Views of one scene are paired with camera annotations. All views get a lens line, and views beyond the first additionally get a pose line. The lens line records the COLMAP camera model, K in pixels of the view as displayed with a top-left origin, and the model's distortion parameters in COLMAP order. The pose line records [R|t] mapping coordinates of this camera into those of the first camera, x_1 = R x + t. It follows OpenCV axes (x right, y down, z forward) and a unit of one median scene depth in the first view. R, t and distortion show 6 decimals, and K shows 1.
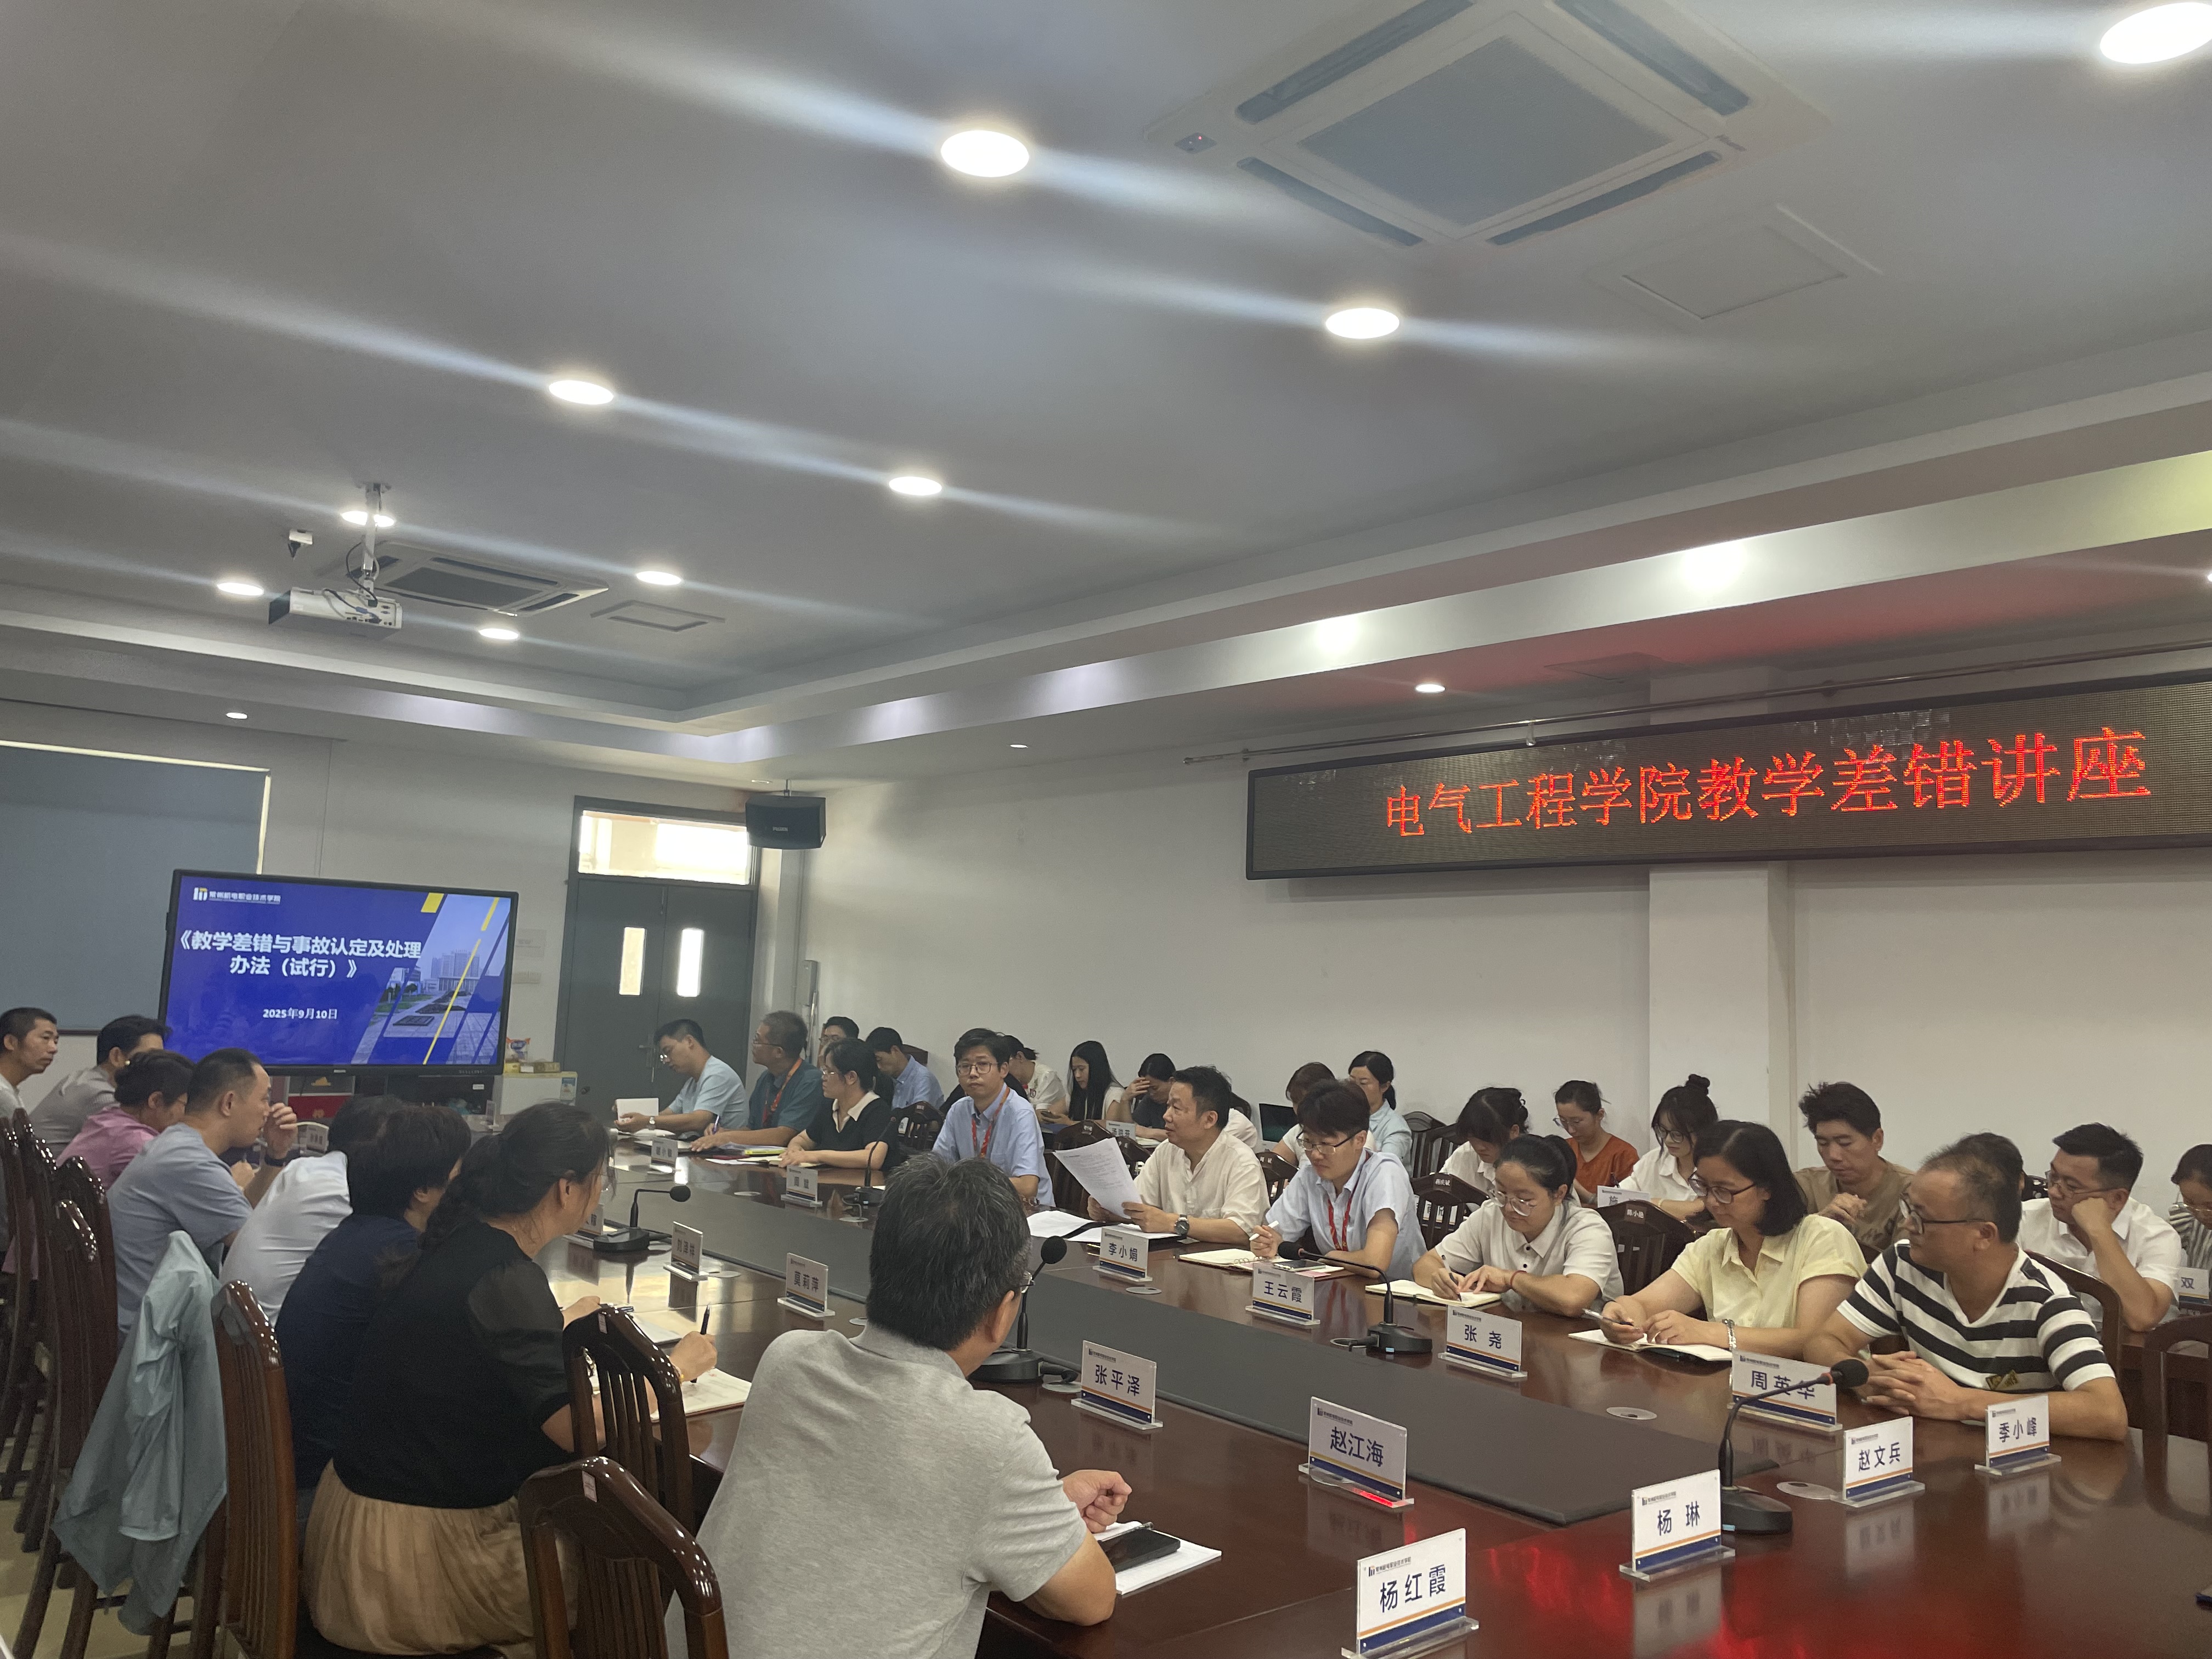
lens RADIAL K [[1685.1, 0, 1106.0], [0, 1685.1, 829.5], [0, 0, 1]] dist [0.063438, -0.008331]
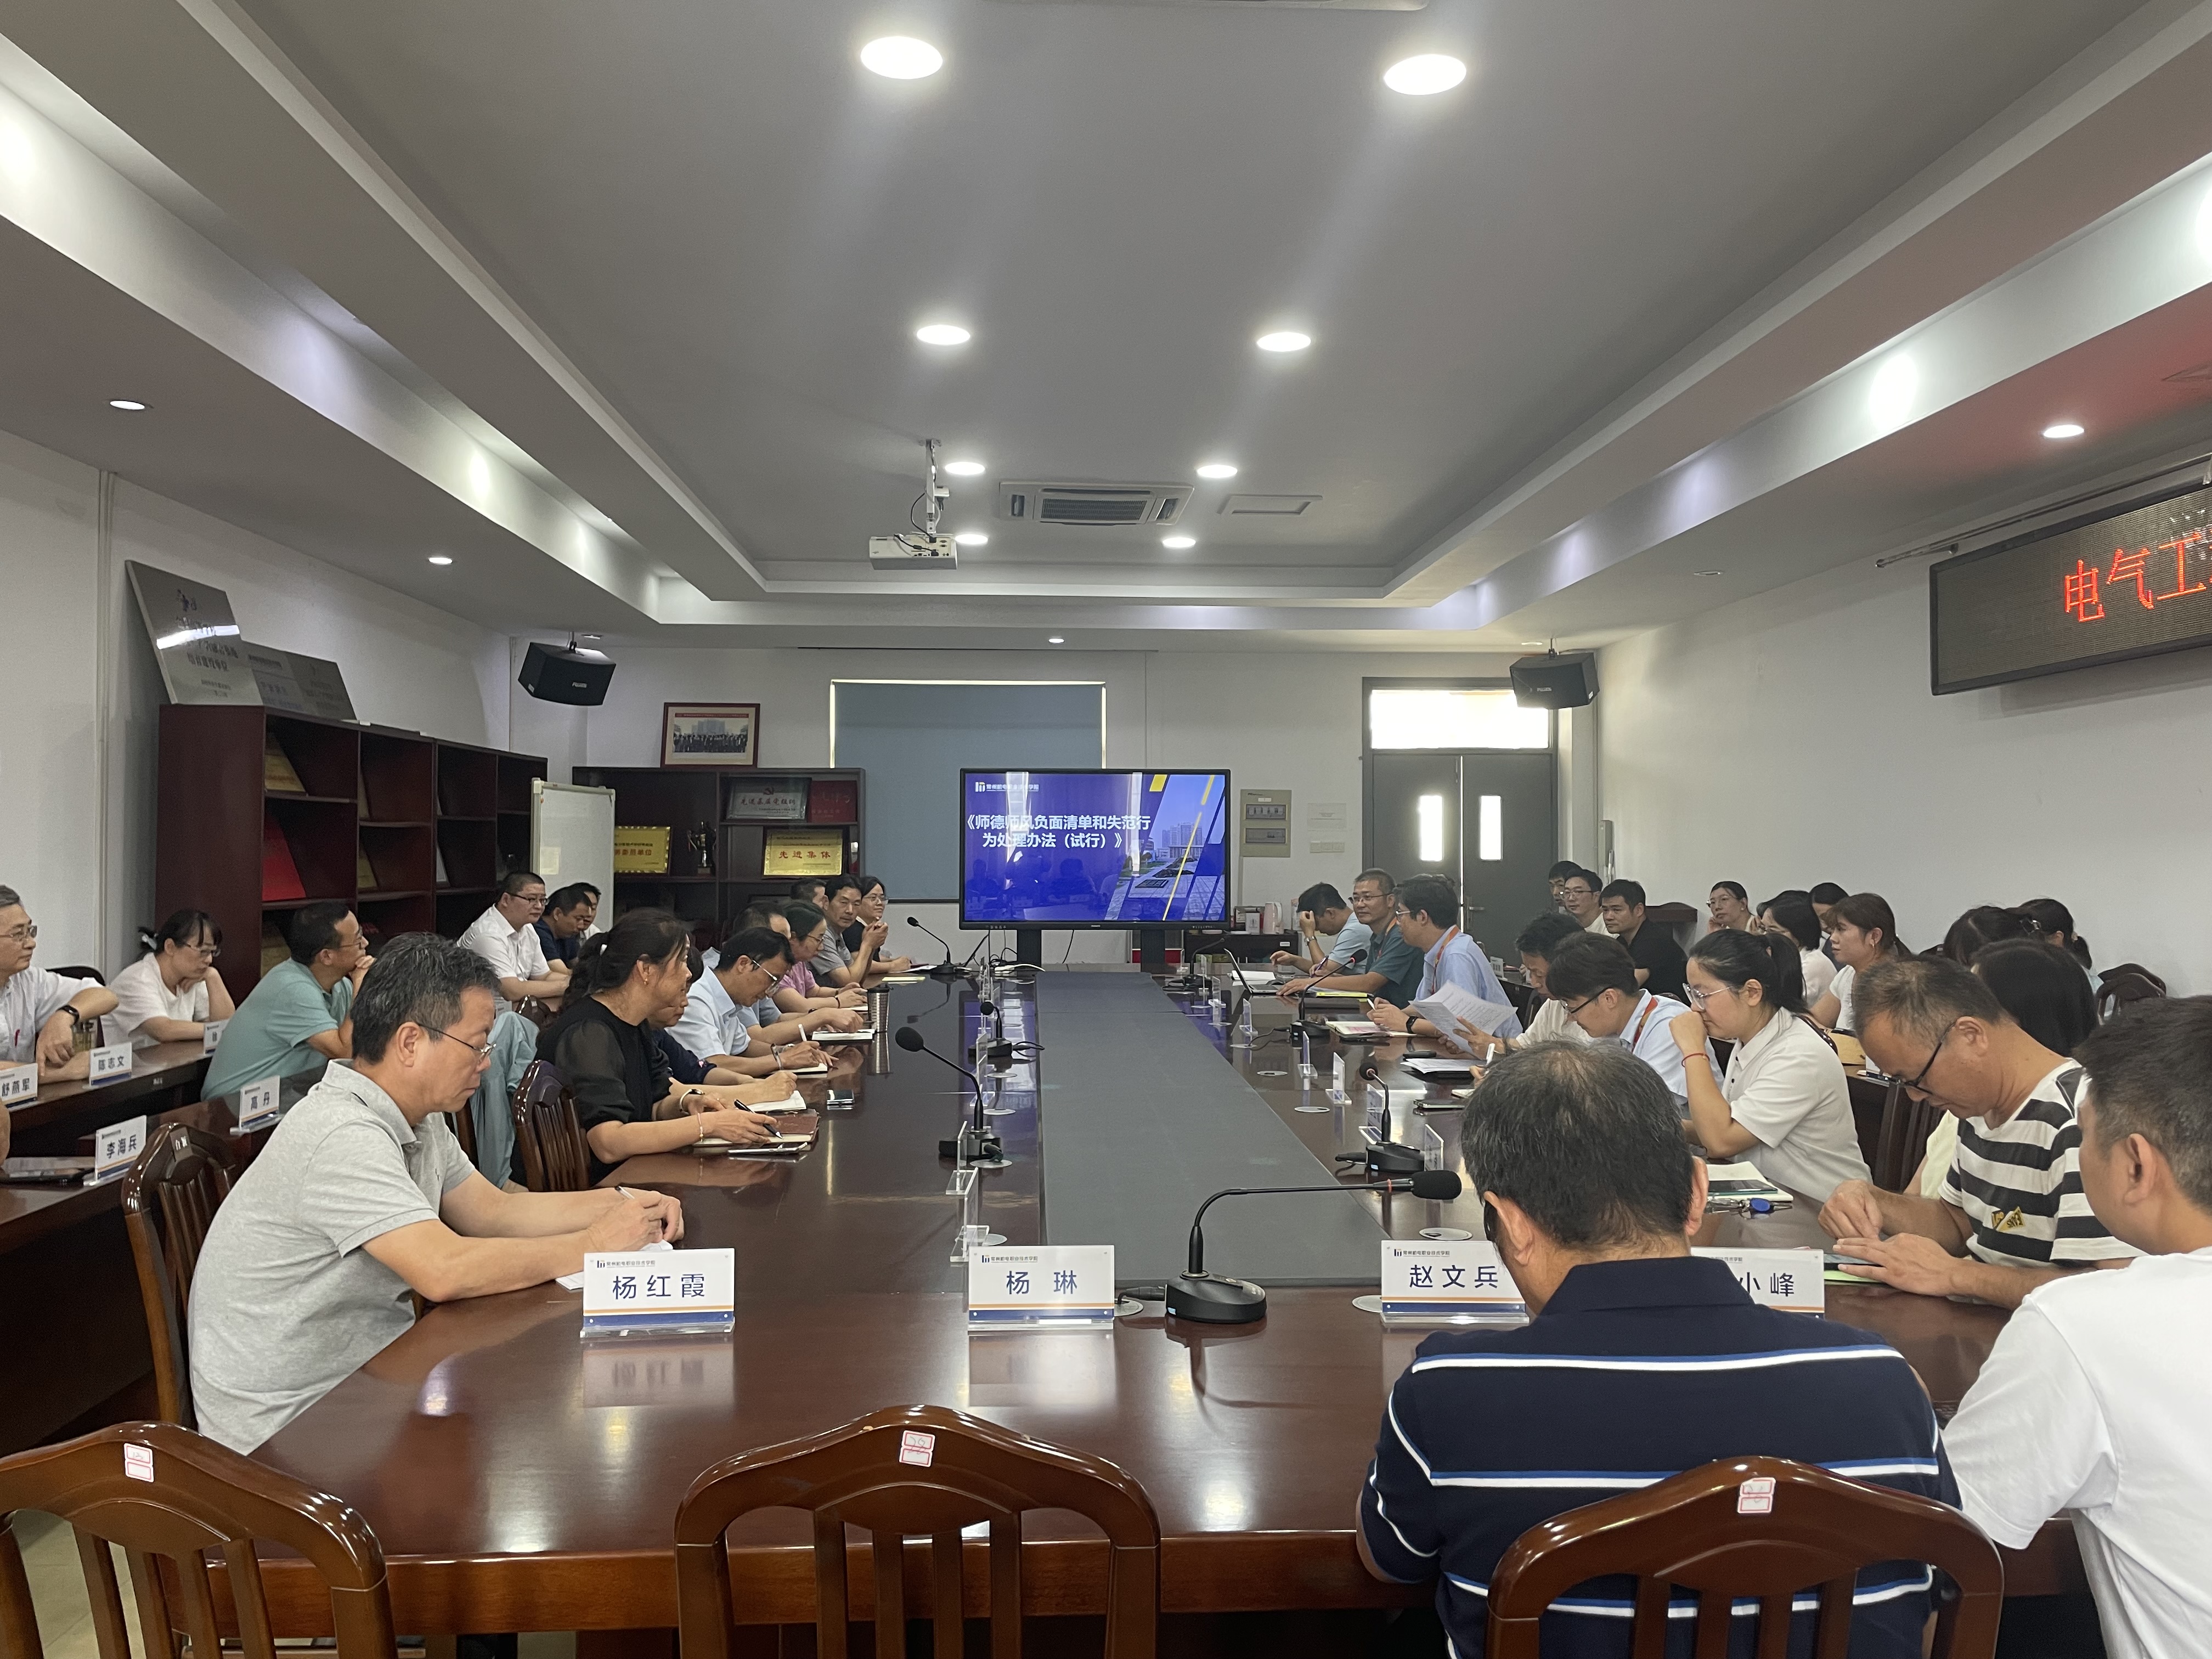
lens RADIAL K [[1685.1, 0, 1106.0], [0, 1685.1, 829.5], [0, 0, 1]] dist [0.063438, -0.008331]
pose [[0.793998, -0.046350, -0.606151, 0.267381], [0.089418, 0.995149, 0.041033, 0.024135], [0.601309, -0.086780, 0.794290, 0.062381]]
